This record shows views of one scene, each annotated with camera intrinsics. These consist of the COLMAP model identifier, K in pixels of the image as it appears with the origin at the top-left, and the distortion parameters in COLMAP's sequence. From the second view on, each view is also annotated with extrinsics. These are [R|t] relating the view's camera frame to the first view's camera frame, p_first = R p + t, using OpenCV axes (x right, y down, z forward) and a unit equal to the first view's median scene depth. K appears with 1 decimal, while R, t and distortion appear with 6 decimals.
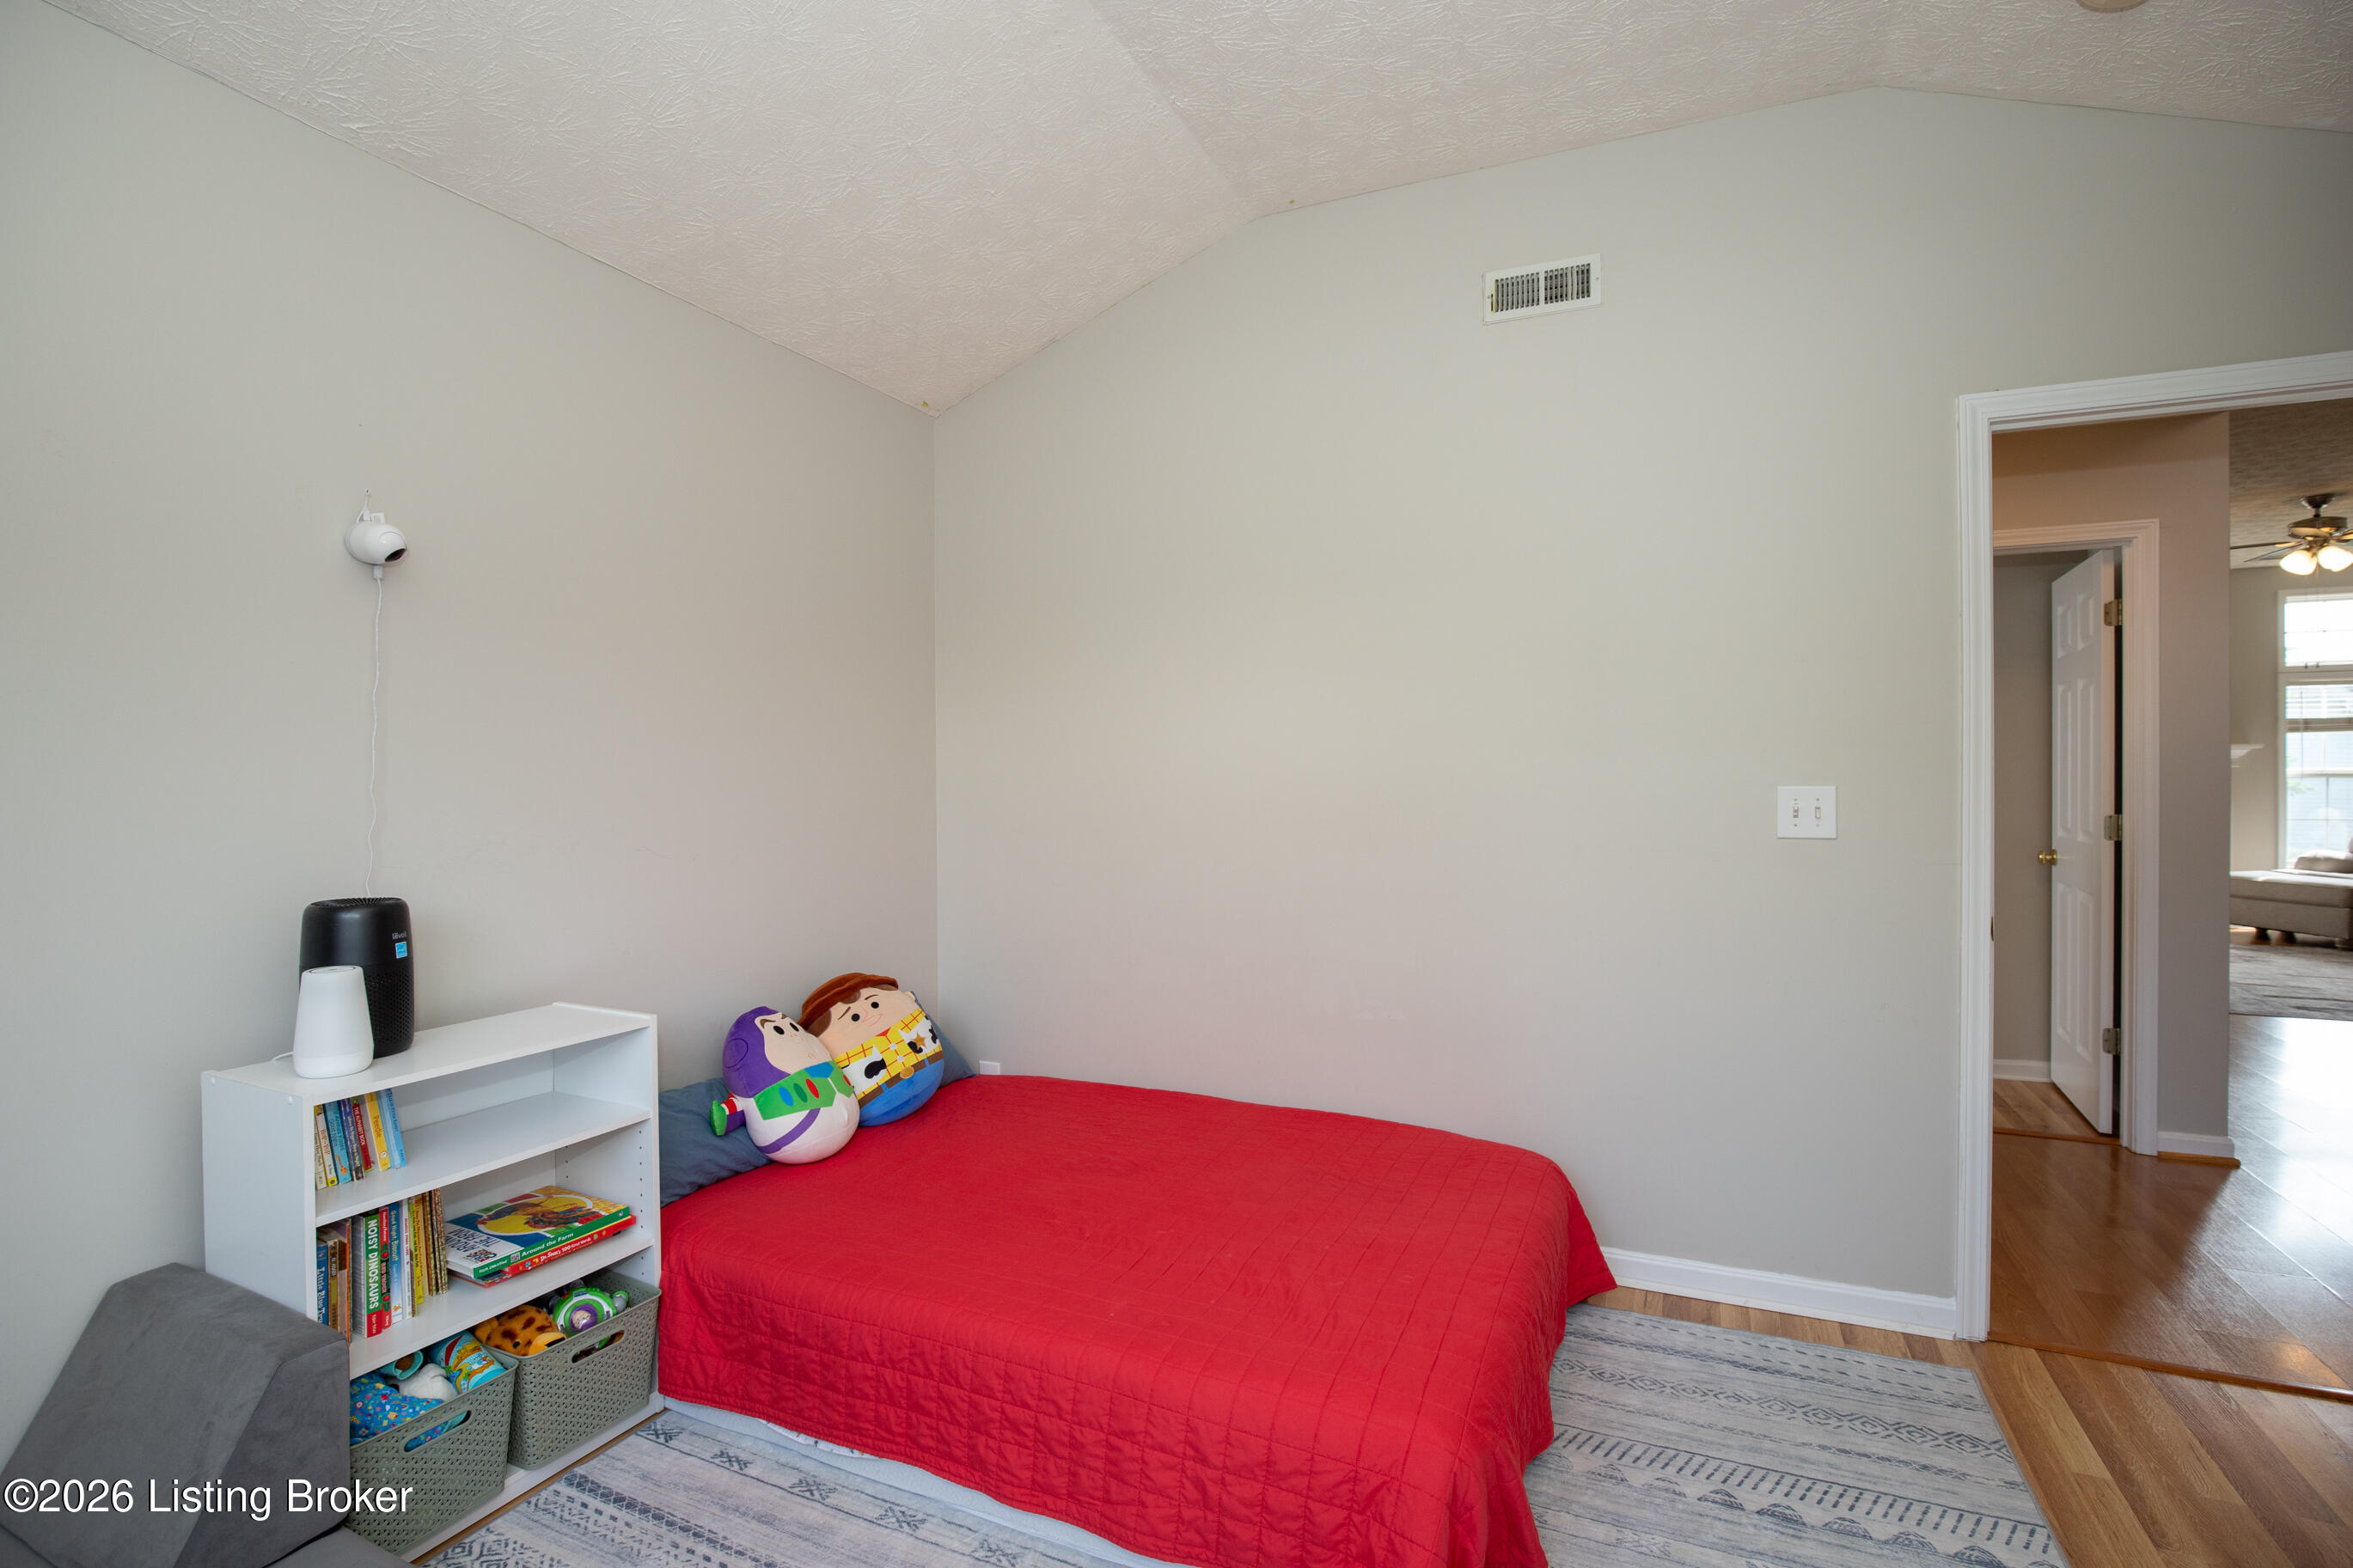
lens RADIAL K [[1116.2, 0, 1184.7], [0, 1116.2, 774.2], [0, 0, 1]] dist [-0.019479, 0.001121]
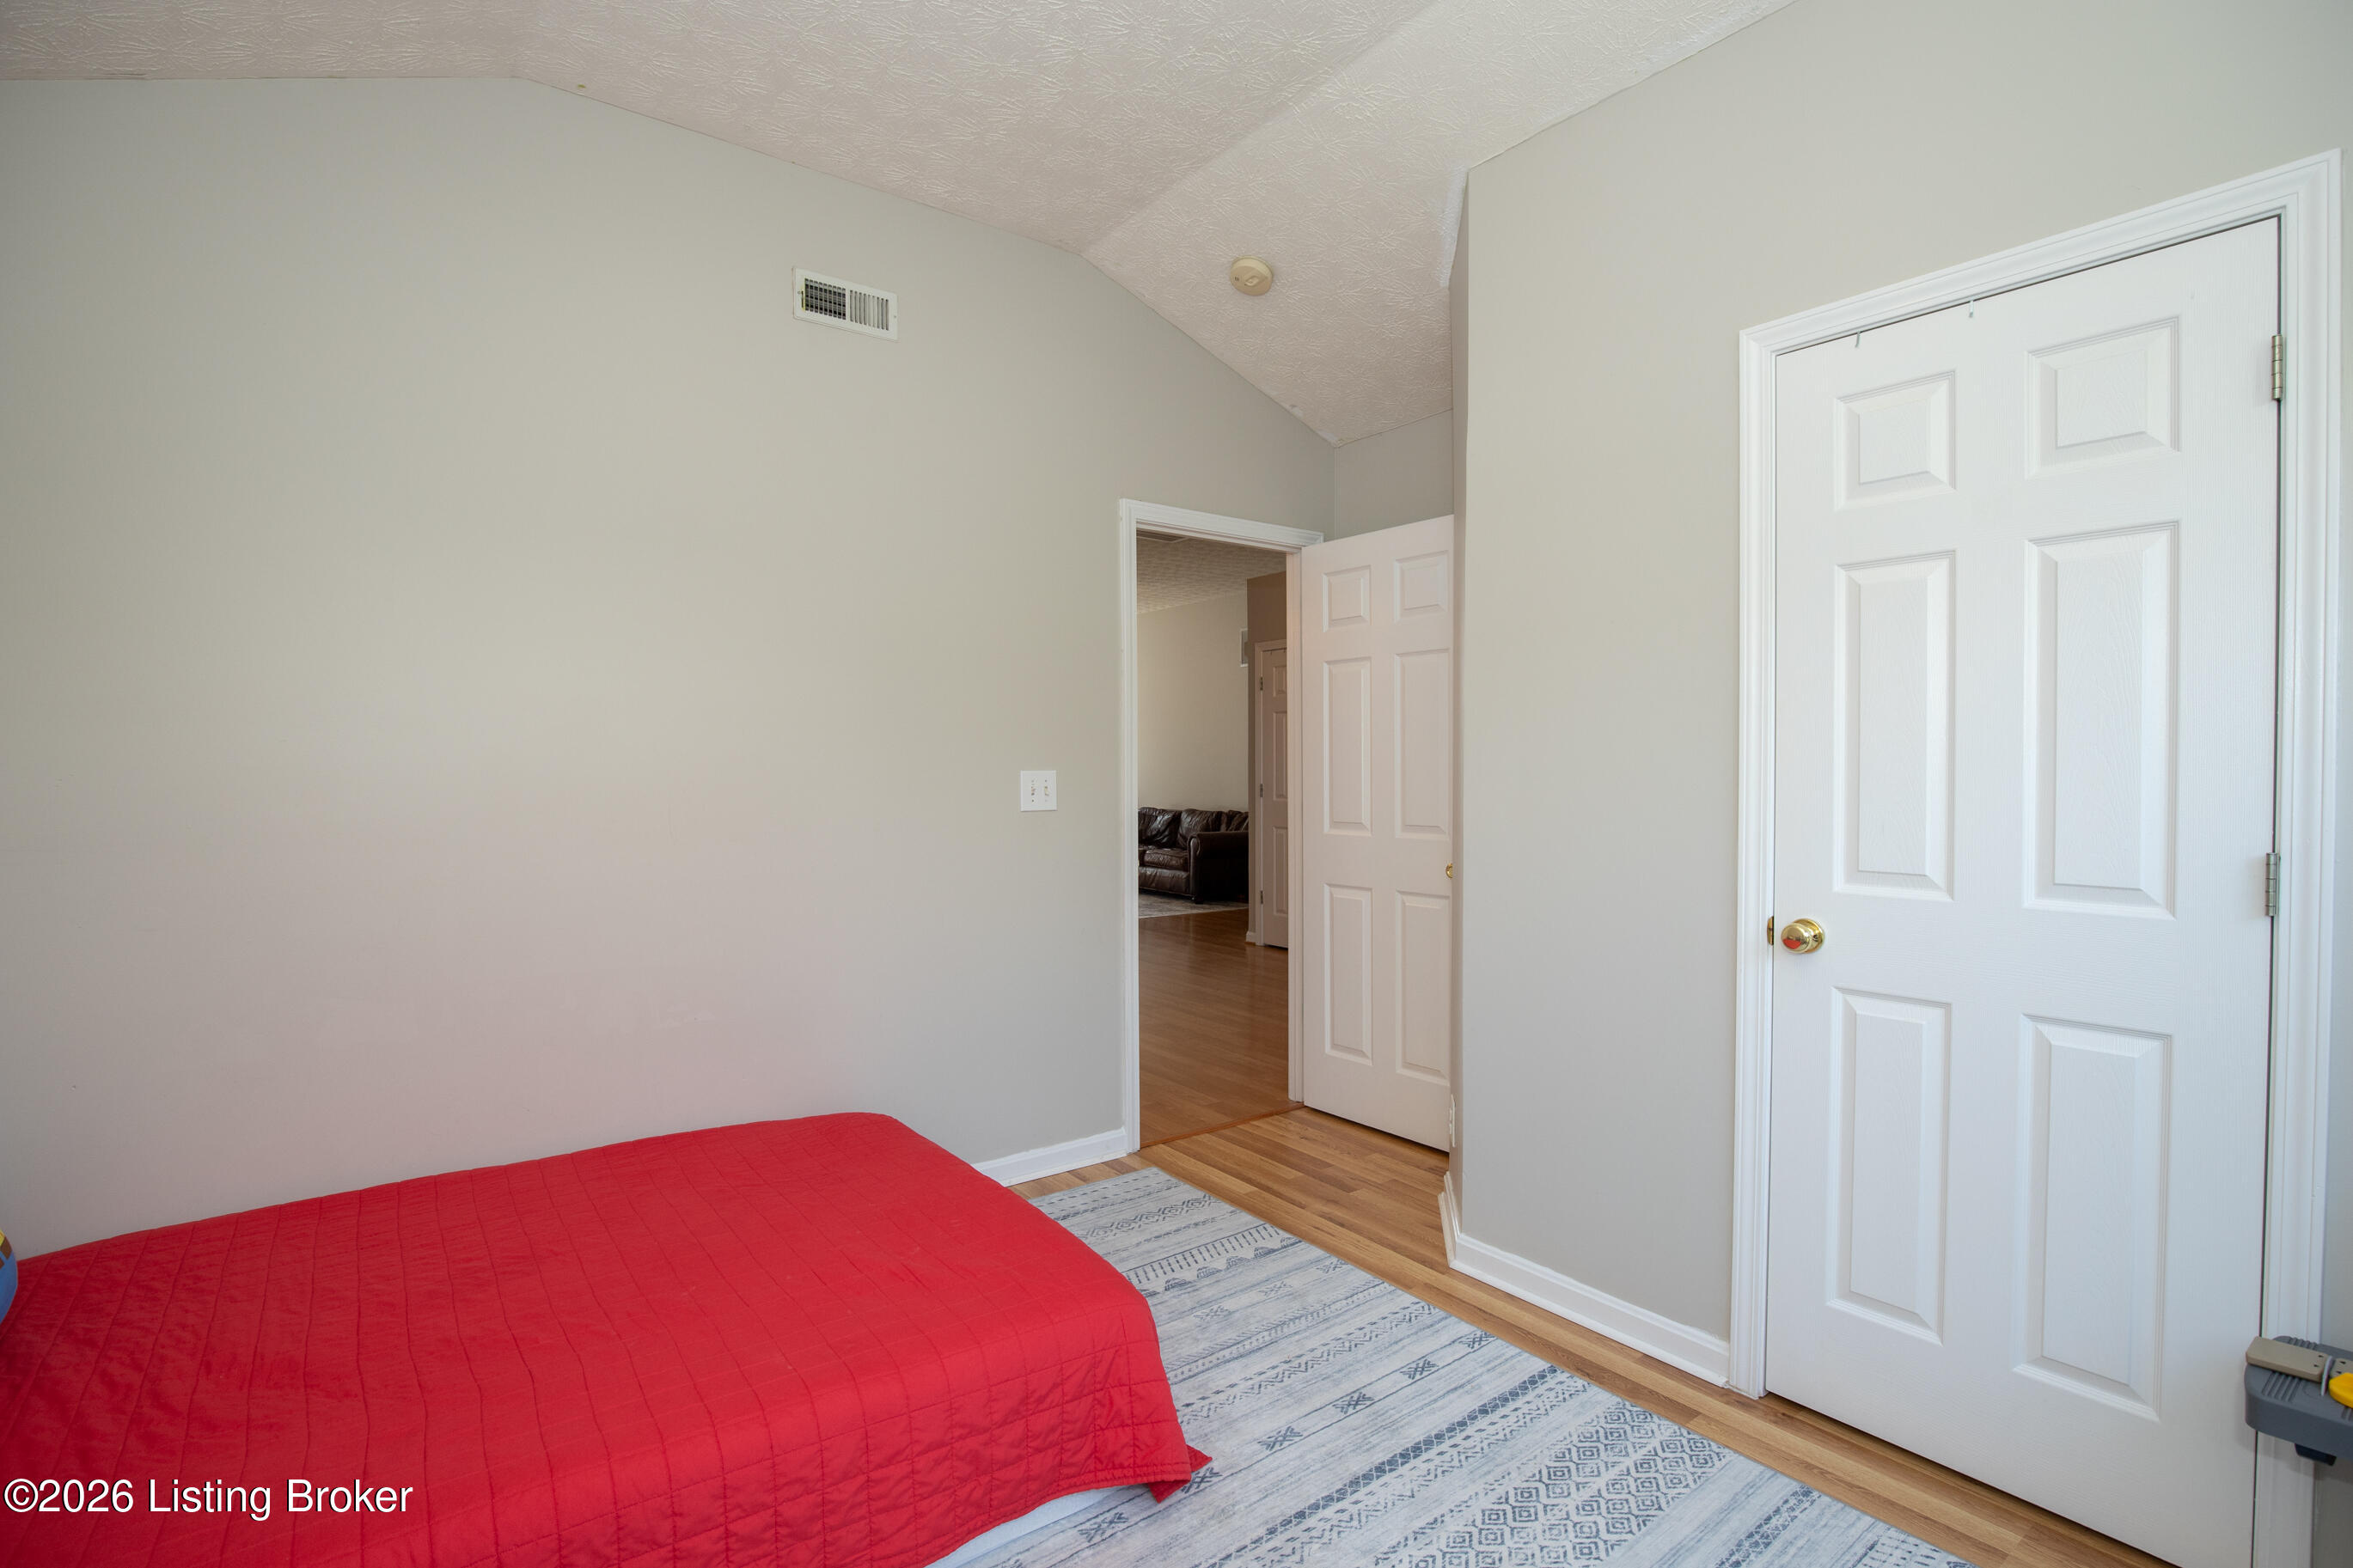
lens RADIAL K [[1116.2, 0, 1184.7], [0, 1116.2, 774.2], [0, 0, 1]] dist [-0.019479, 0.001121]
pose [[0.470864, -0.002746, 0.882201, -0.598017], [0.000507, 0.999996, 0.002842, 0.012841], [-0.882206, -0.000891, 0.470864, 0.270683]]
